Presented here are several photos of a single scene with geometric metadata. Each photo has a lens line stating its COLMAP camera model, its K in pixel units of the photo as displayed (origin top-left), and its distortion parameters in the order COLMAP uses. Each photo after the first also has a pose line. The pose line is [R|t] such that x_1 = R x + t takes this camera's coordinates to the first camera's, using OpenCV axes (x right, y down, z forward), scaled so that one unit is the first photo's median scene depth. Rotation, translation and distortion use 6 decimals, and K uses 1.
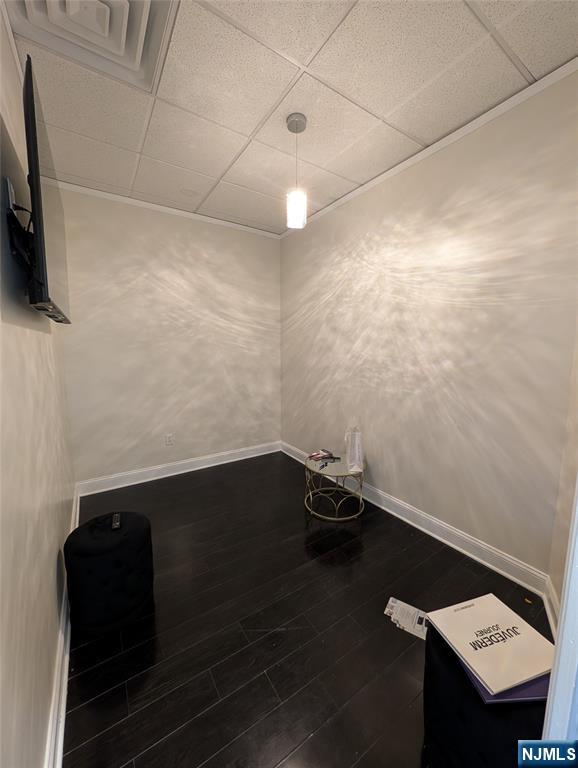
lens RADIAL K [[299.5, 0, 287.7], [0, 299.5, 383.1], [0, 0, 1]] dist [0.001400, -0.000767]
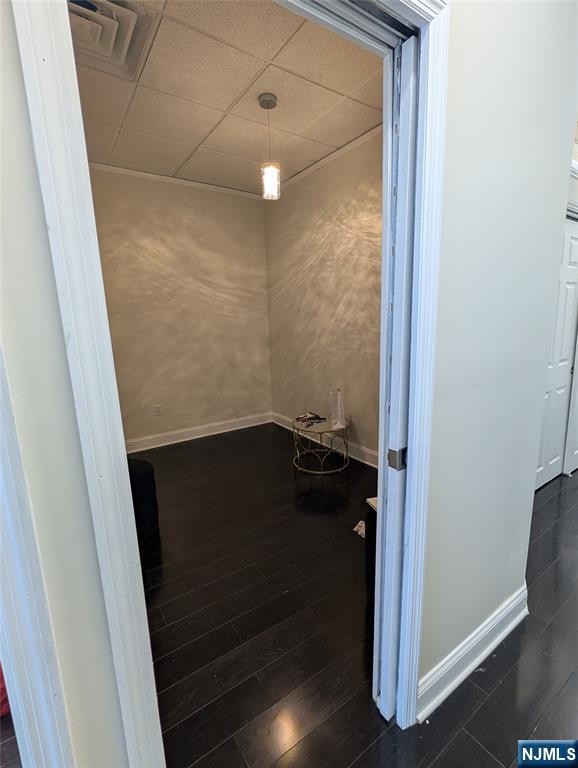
lens RADIAL K [[359.4, 0, 291.8], [0, 359.4, 383.9], [0, 0, 1]] dist [0.002469, -0.000995]
pose [[0.999433, -0.031891, 0.010820, 0.046804], [0.031190, 0.997728, 0.059712, 0.051378], [-0.012699, -0.059341, 0.998157, -0.240941]]
